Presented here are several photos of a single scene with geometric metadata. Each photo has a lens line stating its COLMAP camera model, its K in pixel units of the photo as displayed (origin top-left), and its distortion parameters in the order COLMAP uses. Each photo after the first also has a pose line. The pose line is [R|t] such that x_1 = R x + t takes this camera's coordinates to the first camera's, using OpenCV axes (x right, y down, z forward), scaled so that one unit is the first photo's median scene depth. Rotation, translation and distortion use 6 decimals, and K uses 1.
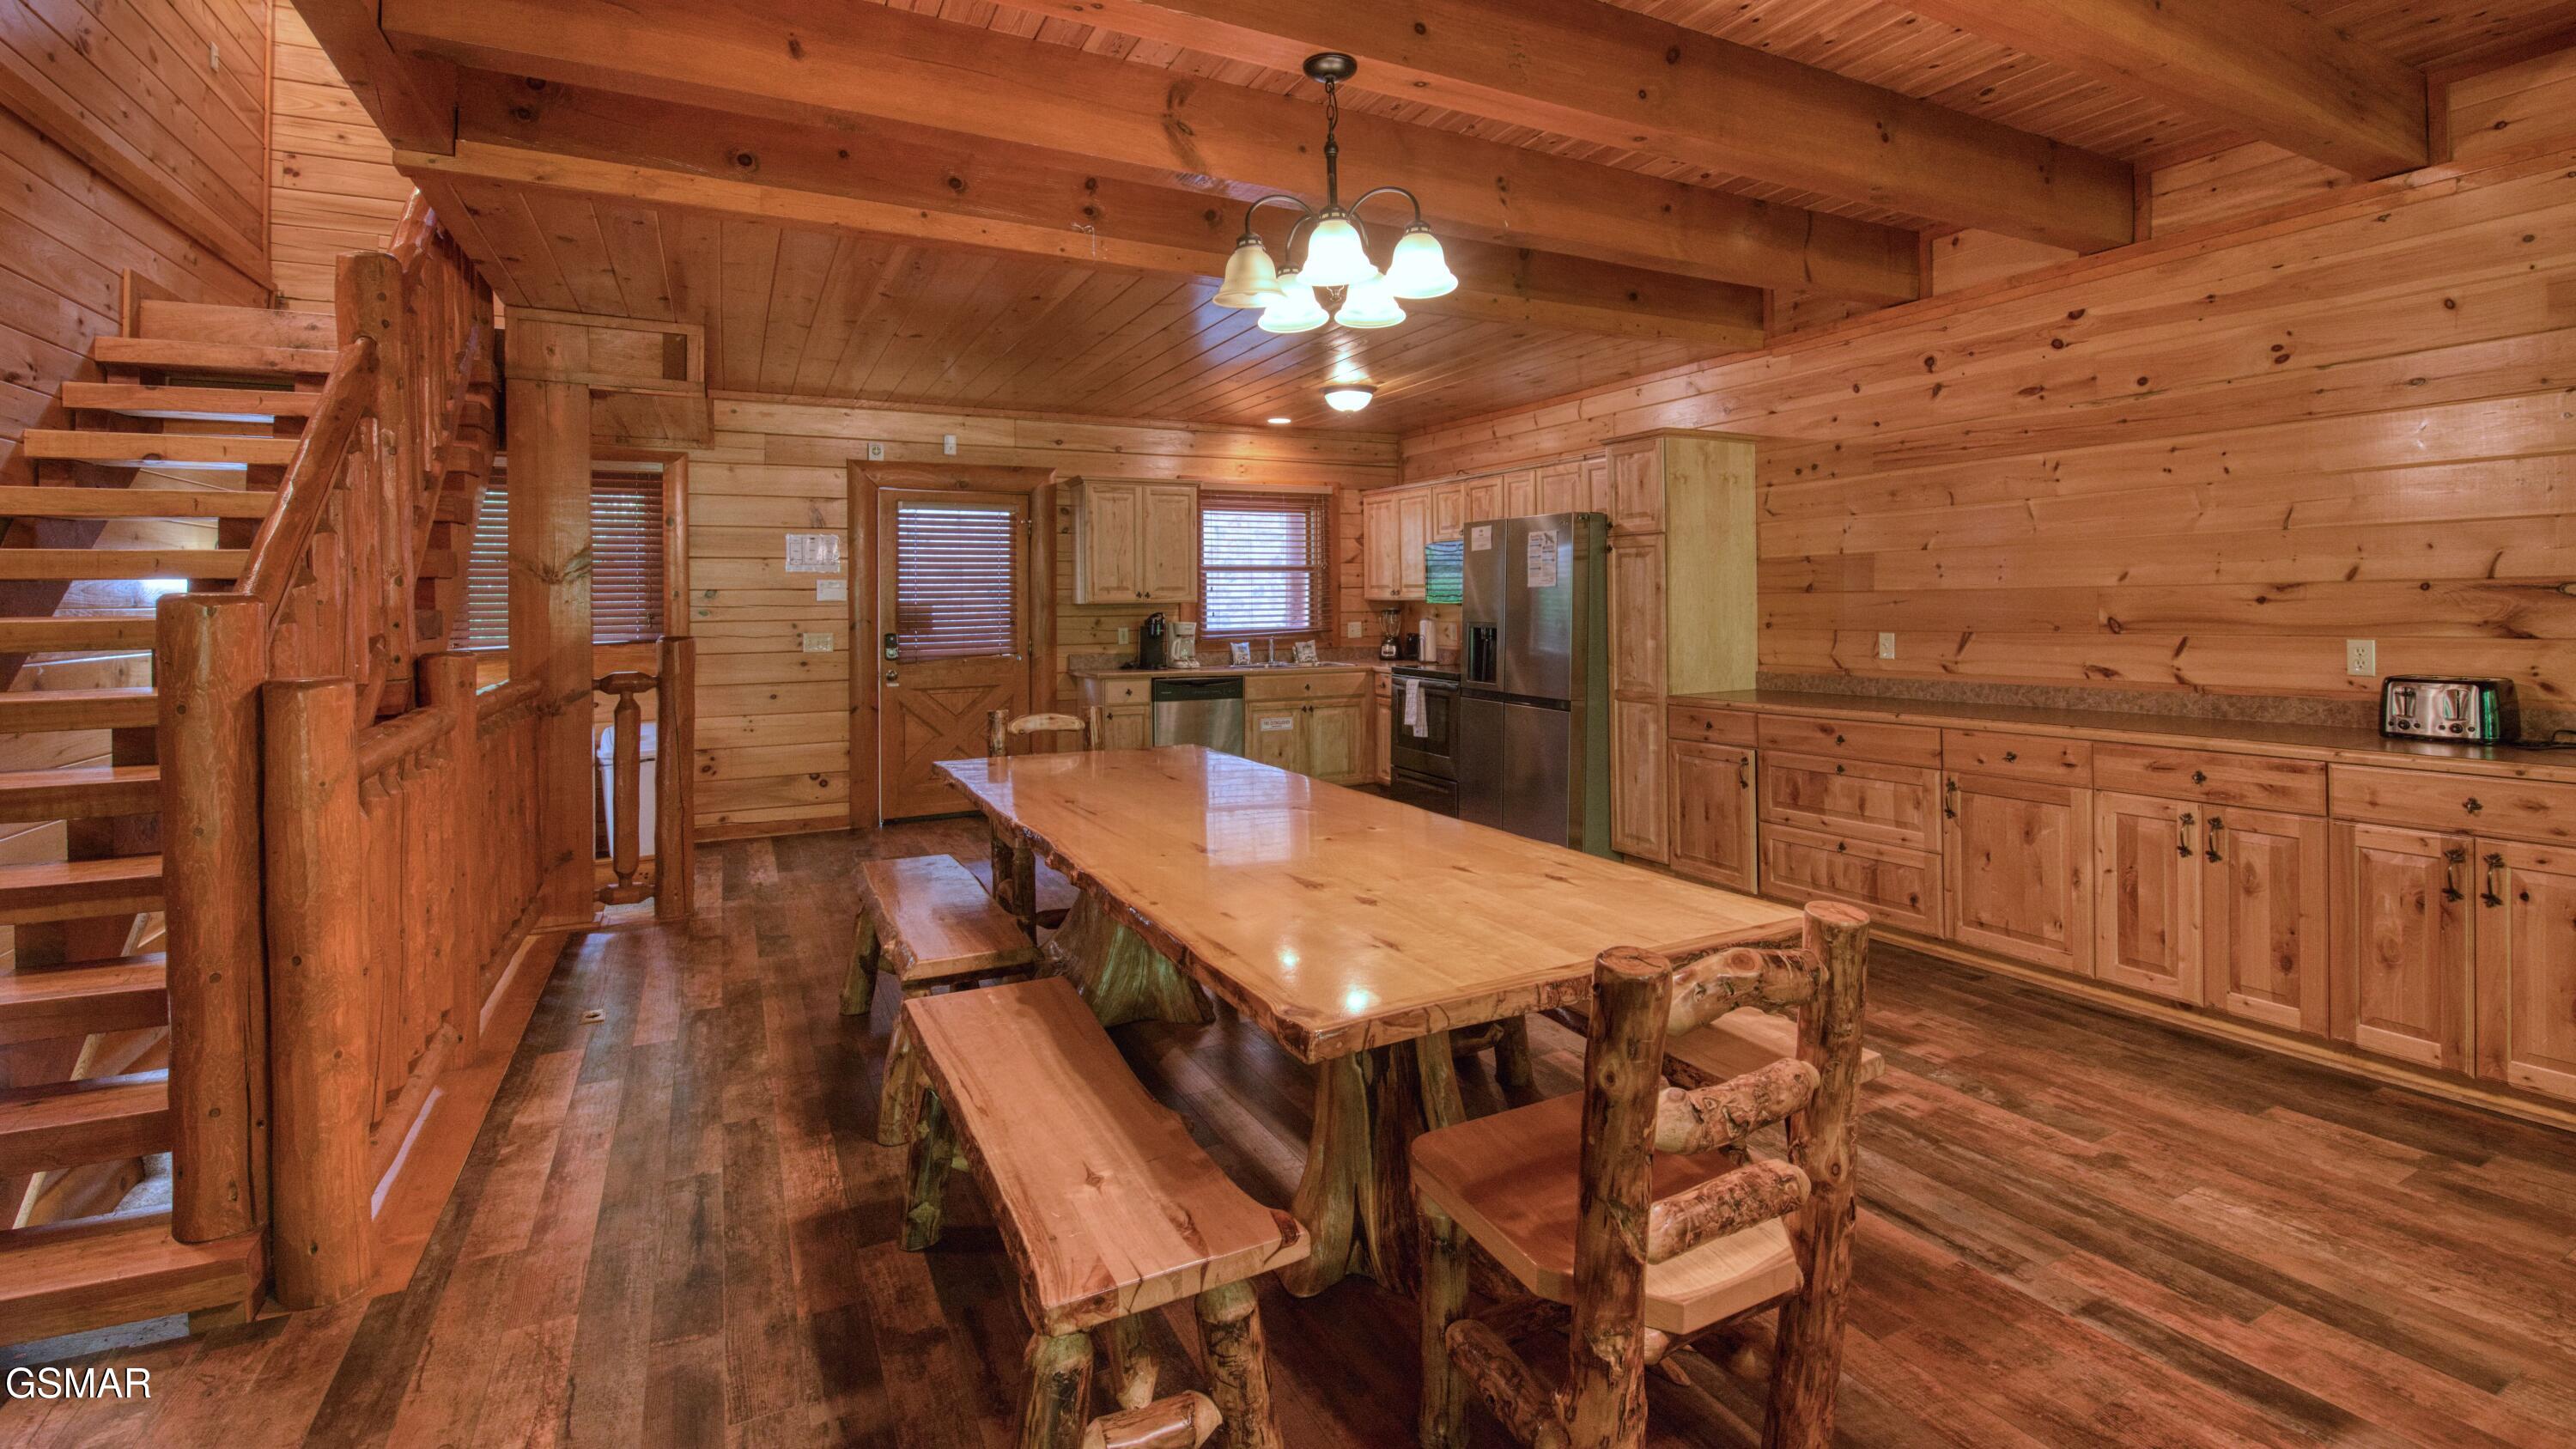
lens RADIAL K [[1117.2, 0, 1298.3], [0, 1117.2, 603.0], [0, 0, 1]] dist [-0.018873, -0.003185]
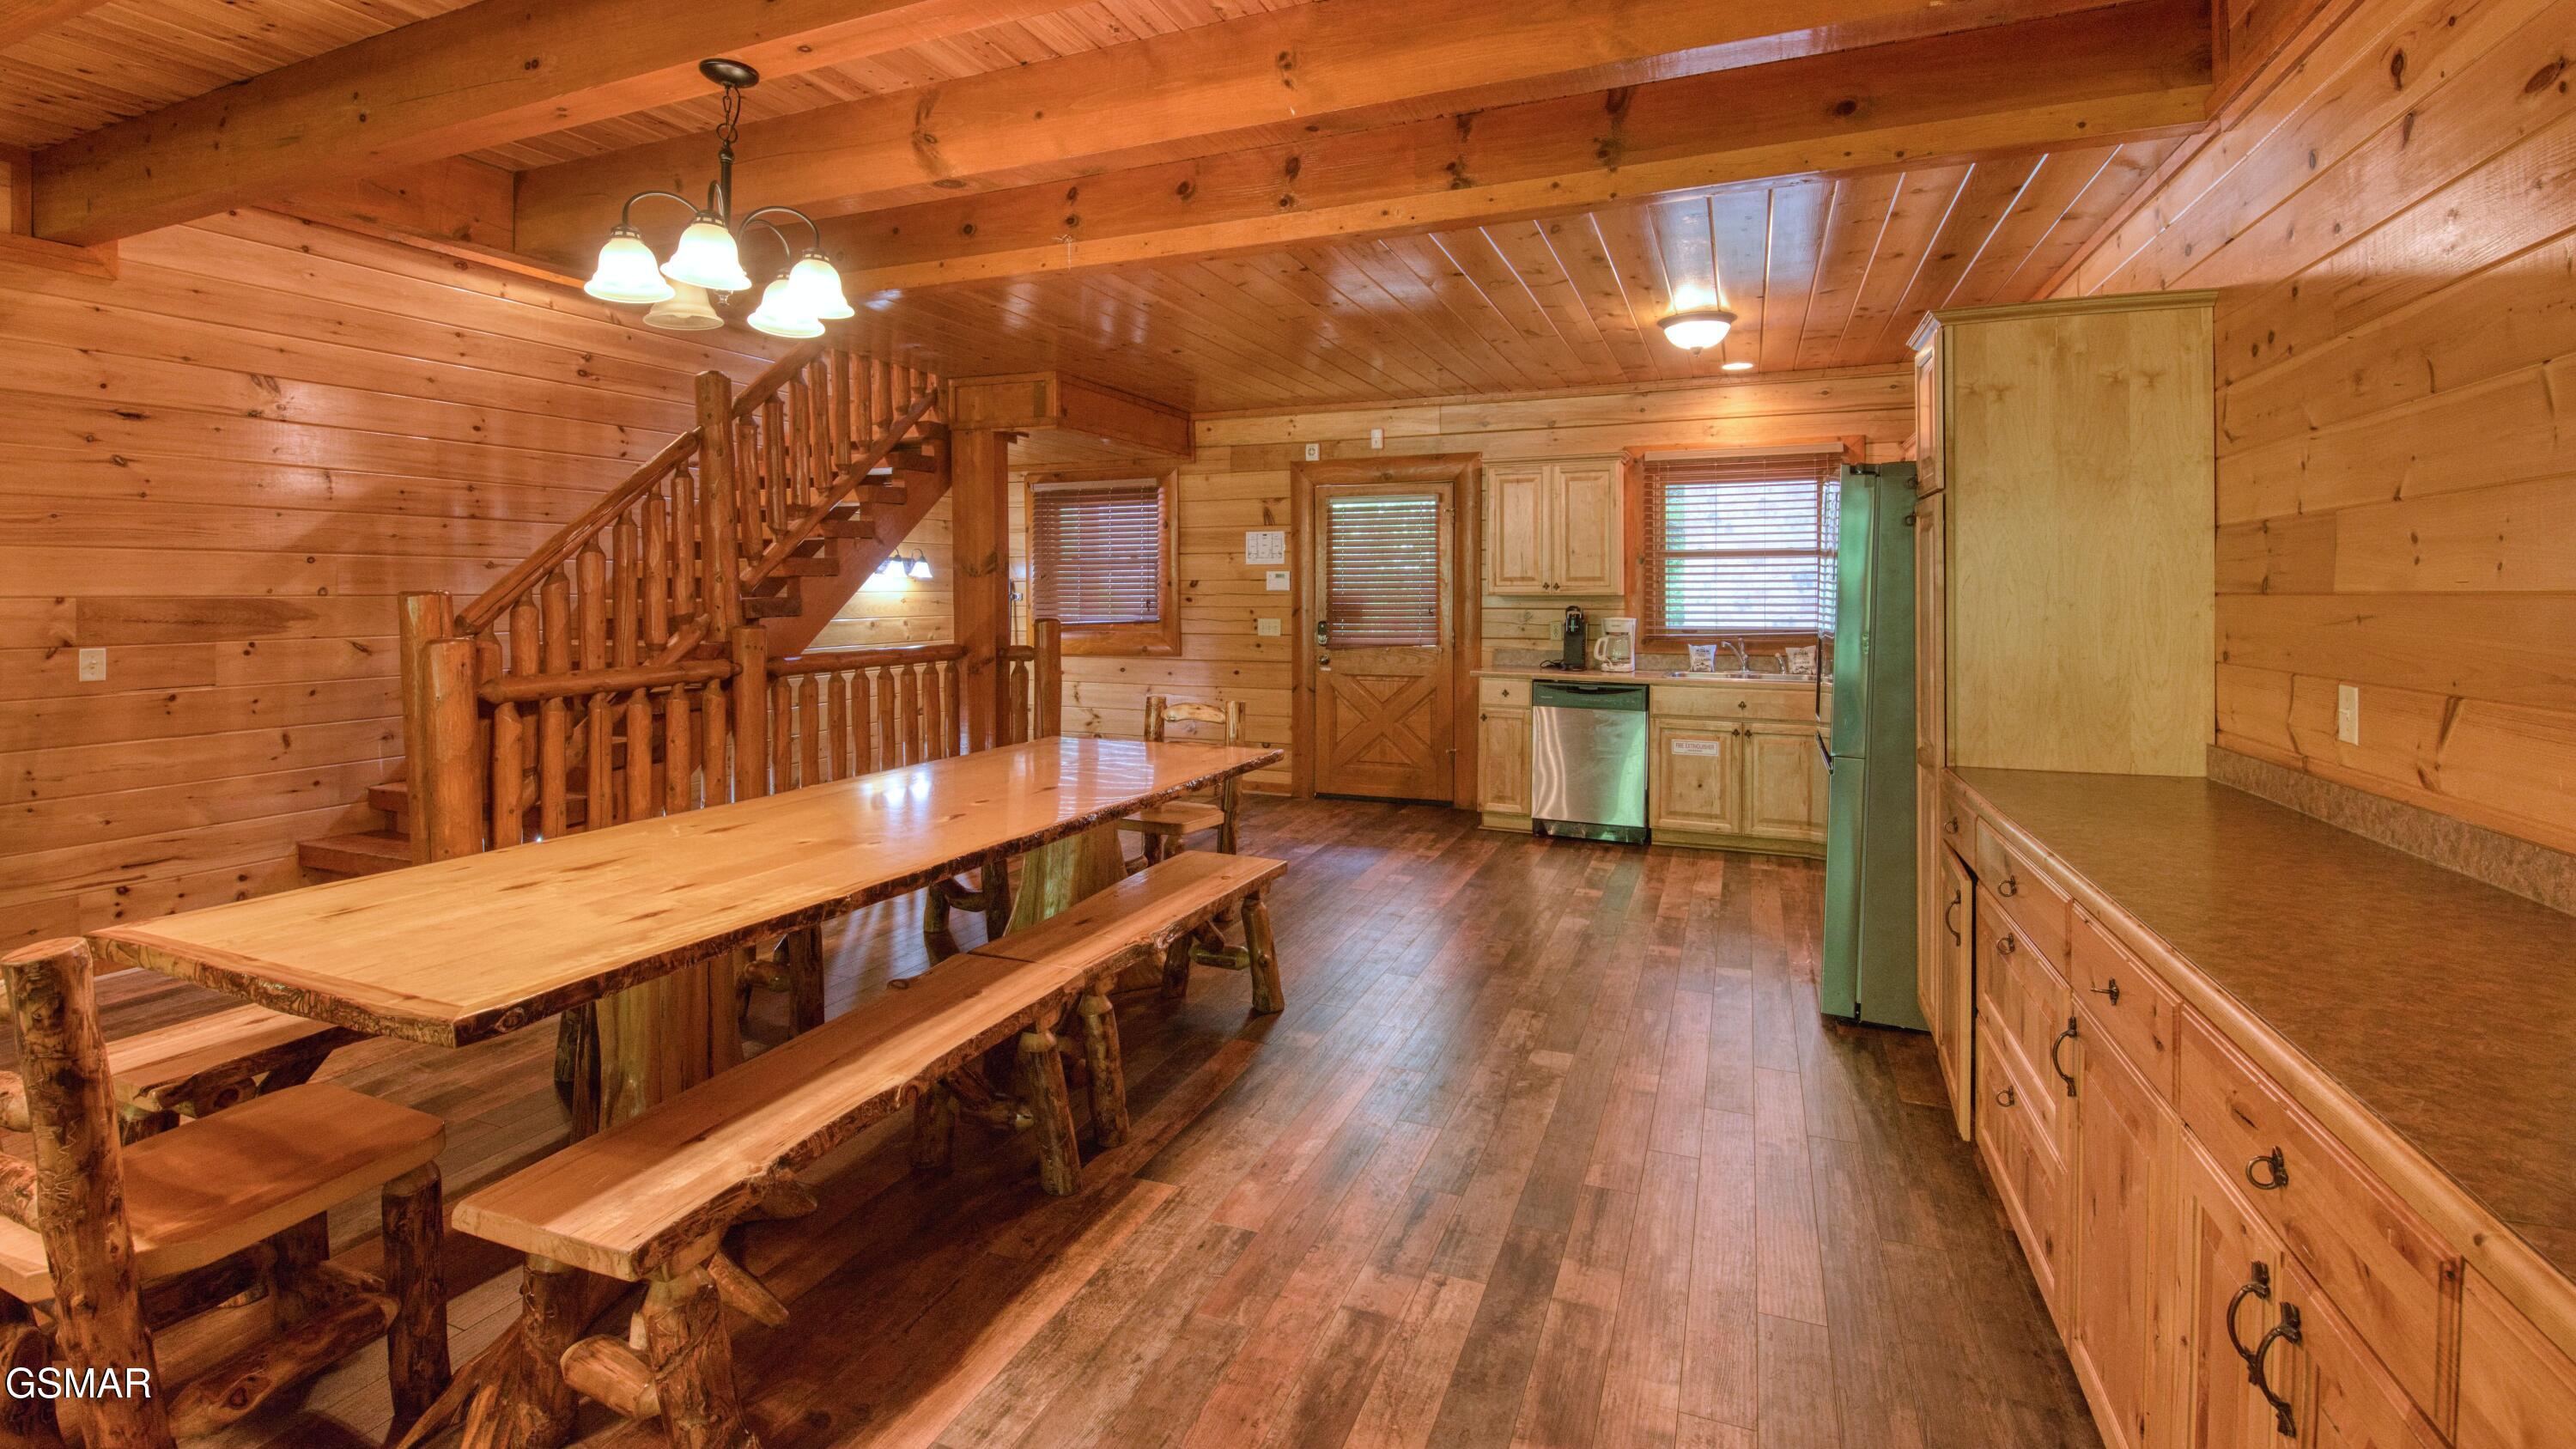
lens RADIAL K [[1117.2, 0, 1292.1], [0, 1117.2, 607.0], [0, 0, 1]] dist [-0.018873, -0.003185]
pose [[0.649509, 0.020426, -0.760080, 0.562802], [-0.006455, 0.999751, 0.021350, -0.011575], [0.760327, -0.008961, 0.649479, 0.364351]]
